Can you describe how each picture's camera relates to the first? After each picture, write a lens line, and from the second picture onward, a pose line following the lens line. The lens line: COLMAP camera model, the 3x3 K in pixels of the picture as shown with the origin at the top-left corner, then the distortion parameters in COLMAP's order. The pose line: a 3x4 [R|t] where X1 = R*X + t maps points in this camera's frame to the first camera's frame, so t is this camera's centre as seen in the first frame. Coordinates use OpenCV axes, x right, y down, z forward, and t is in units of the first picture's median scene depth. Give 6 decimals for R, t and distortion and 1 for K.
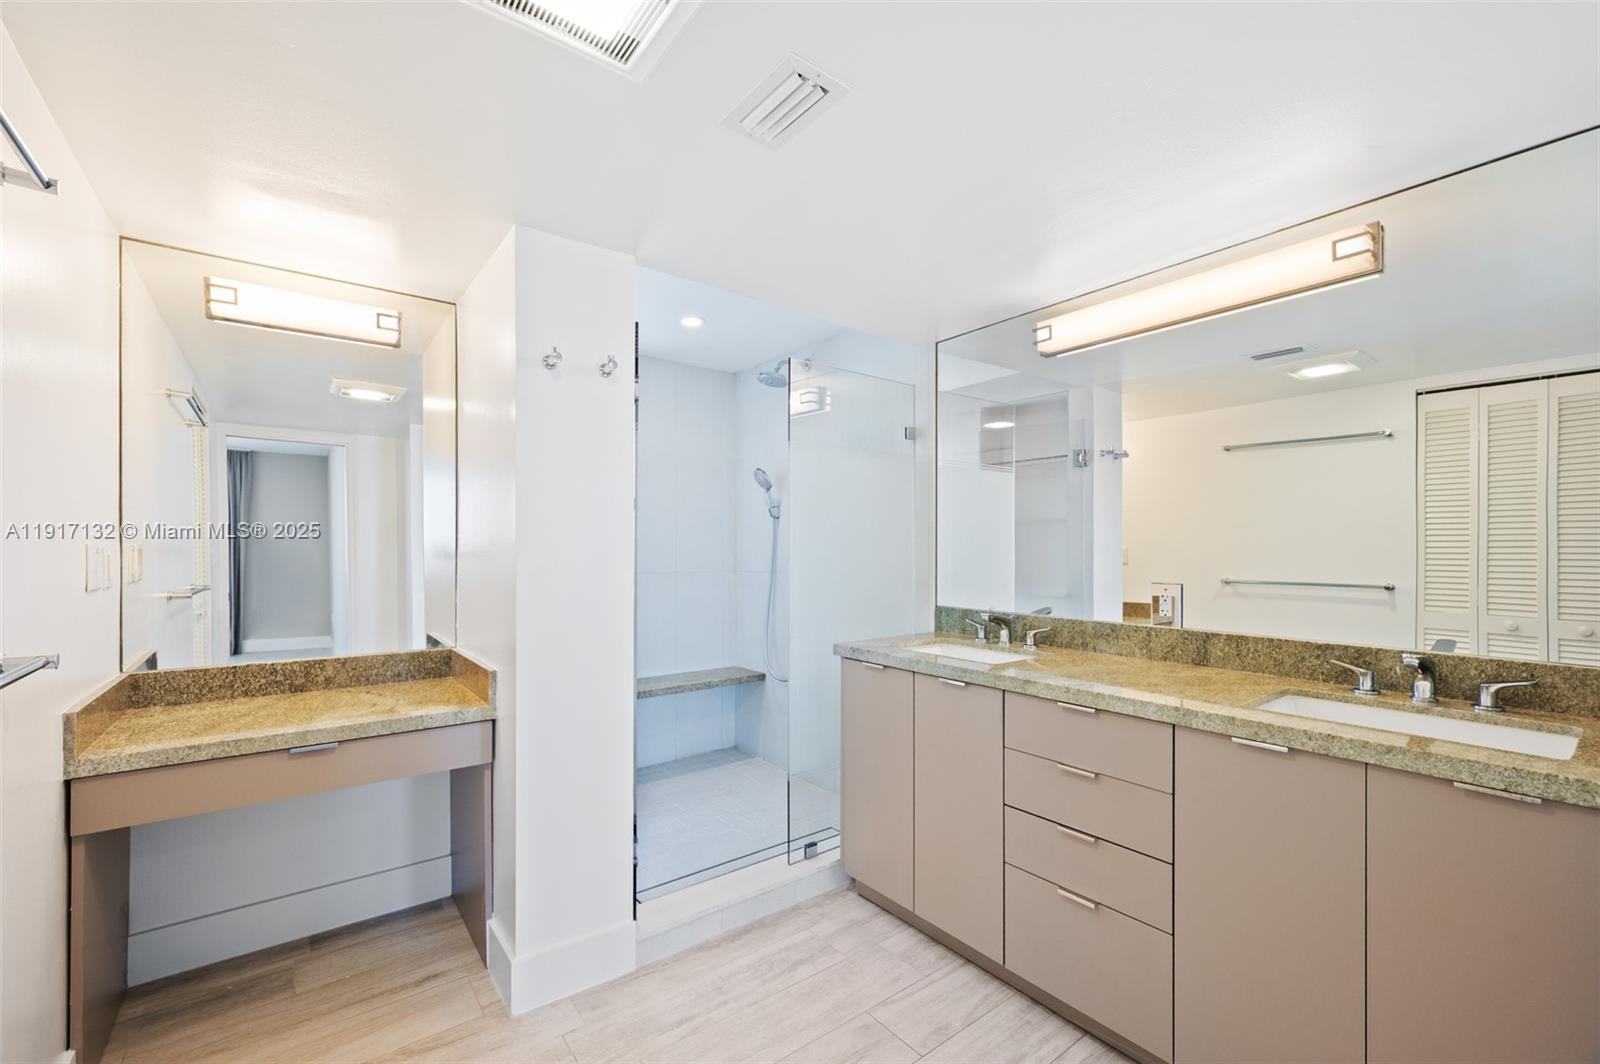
lens RADIAL K [[638.4, 0, 789.5], [0, 638.4, 546.2], [0, 0, 1]] dist [0.001052, -0.000579]
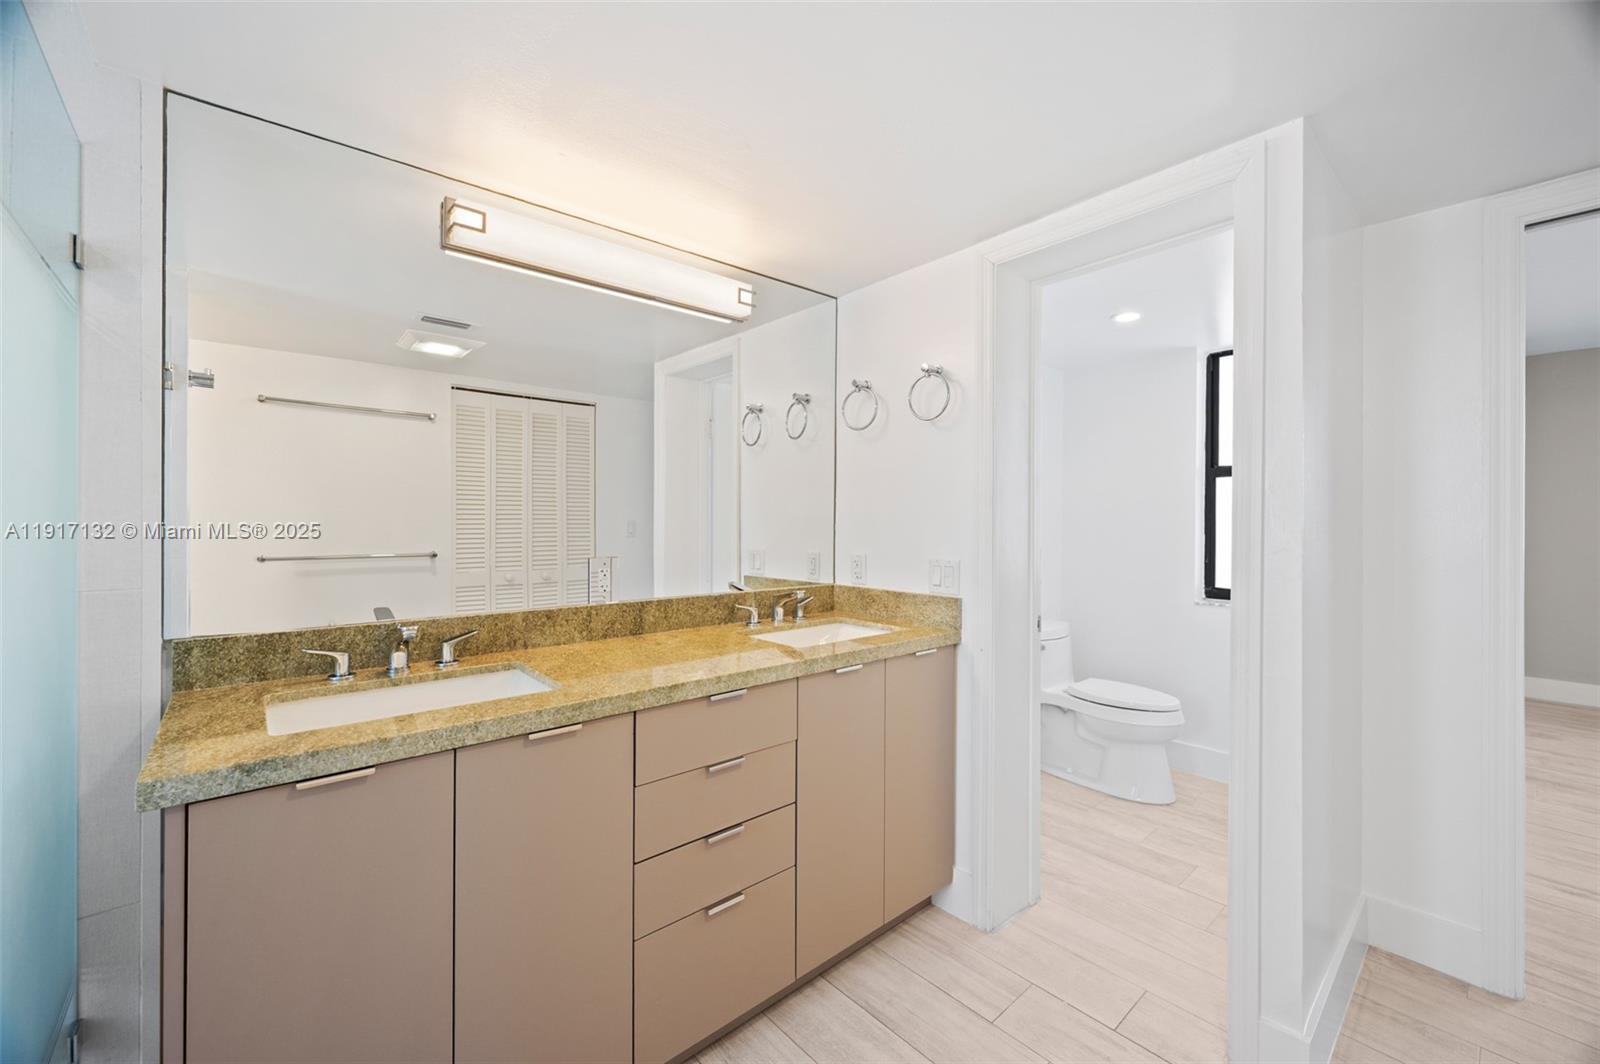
lens RADIAL K [[638.4, 0, 790.6], [0, 638.4, 521.5], [0, 0, 1]] dist [0.001052, -0.000579]
pose [[-0.061883, -0.002593, 0.998080, -0.361848], [-0.006535, 0.999976, 0.002192, 0.000772], [-0.998062, -0.006387, -0.061898, 0.746689]]
